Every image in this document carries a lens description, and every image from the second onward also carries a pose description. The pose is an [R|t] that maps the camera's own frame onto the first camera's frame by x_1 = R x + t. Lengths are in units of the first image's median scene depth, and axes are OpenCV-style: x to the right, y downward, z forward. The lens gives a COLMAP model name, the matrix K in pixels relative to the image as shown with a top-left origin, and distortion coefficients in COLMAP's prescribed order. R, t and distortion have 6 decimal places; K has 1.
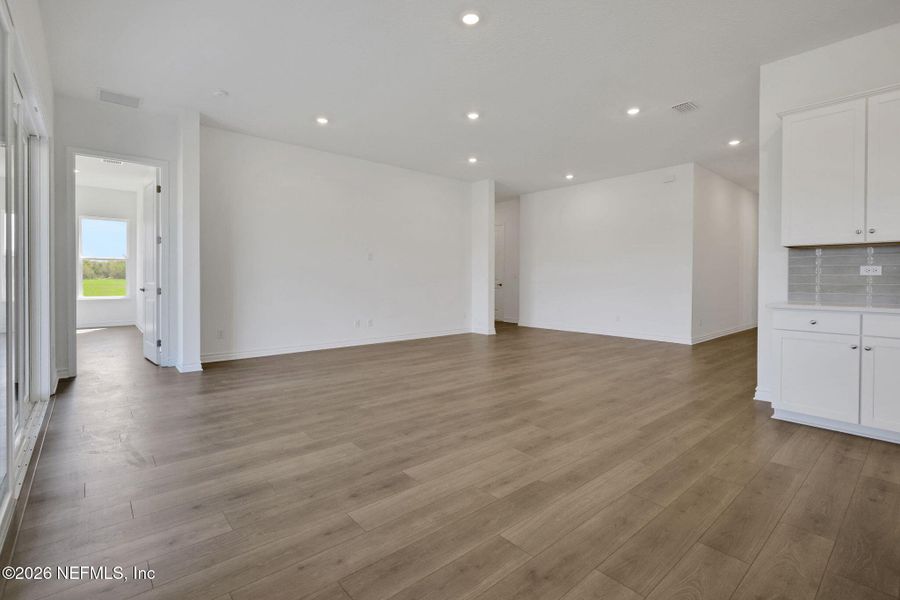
lens RADIAL K [[413.8, 0, 440.8], [0, 413.8, 282.1], [0, 0, 1]] dist [-0.002035, -0.000186]
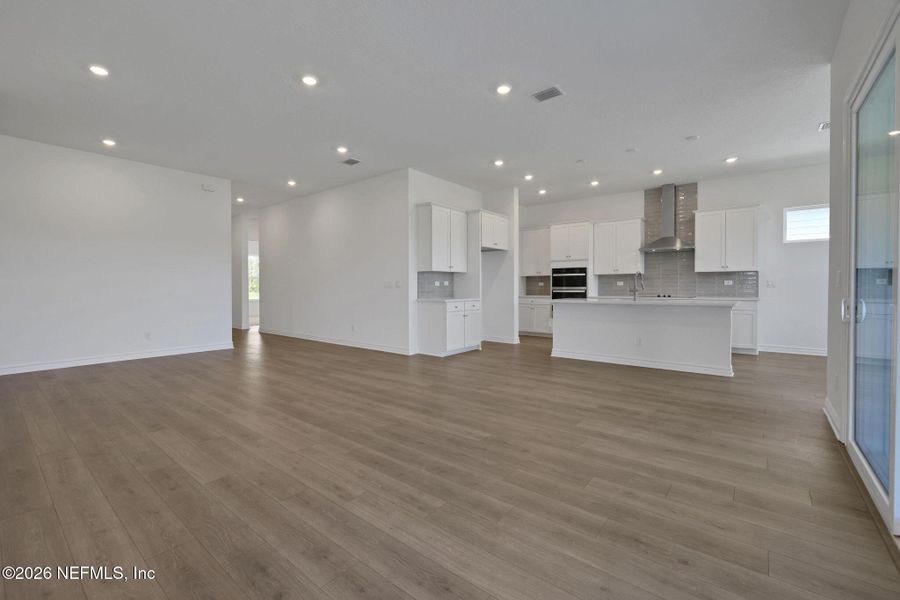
lens RADIAL K [[390.8, 0, 447.0], [0, 390.8, 289.4], [0, 0, 1]] dist [-0.015544, 0.000017]
pose [[-0.192566, -0.006504, 0.981263, -0.947419], [0.002753, 0.999971, 0.007169, -0.010492], [-0.981280, 0.004082, -0.192542, 1.203501]]
